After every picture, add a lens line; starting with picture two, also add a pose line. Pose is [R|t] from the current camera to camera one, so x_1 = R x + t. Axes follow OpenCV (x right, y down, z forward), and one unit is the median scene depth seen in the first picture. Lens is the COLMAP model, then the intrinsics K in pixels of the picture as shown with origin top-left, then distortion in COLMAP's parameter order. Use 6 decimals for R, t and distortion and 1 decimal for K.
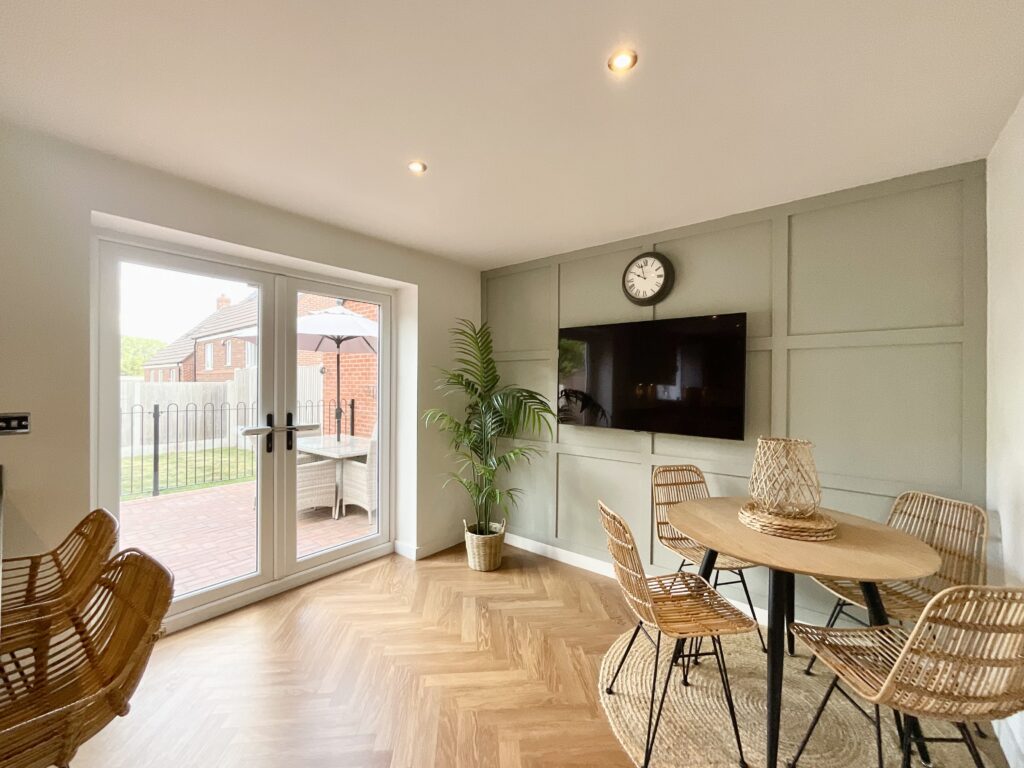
lens RADIAL K [[413.1, 0, 512.7], [0, 413.1, 383.1], [0, 0, 1]] dist [0.012228, 0.000207]
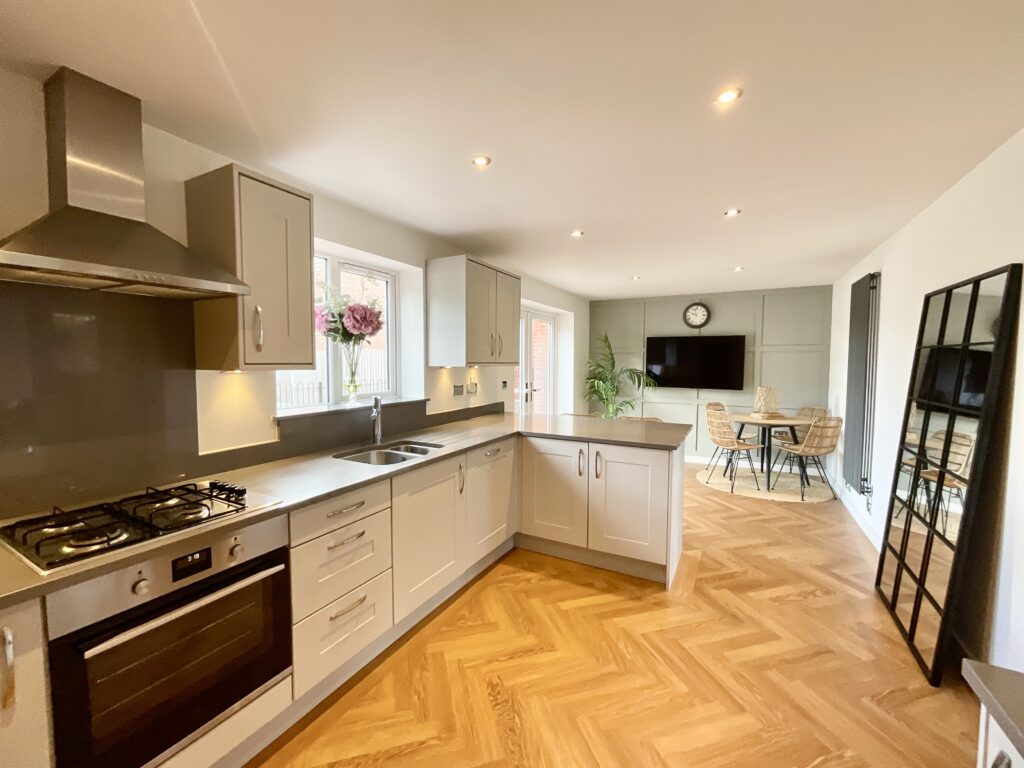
lens RADIAL K [[413.1, 0, 510.7], [0, 413.1, 384.0], [0, 0, 1]] dist [0.012228, 0.000207]
pose [[0.983566, -0.016517, 0.179792, -0.992274], [0.006441, 0.998383, 0.056482, -0.031923], [-0.180434, -0.054396, 0.982082, -0.912880]]
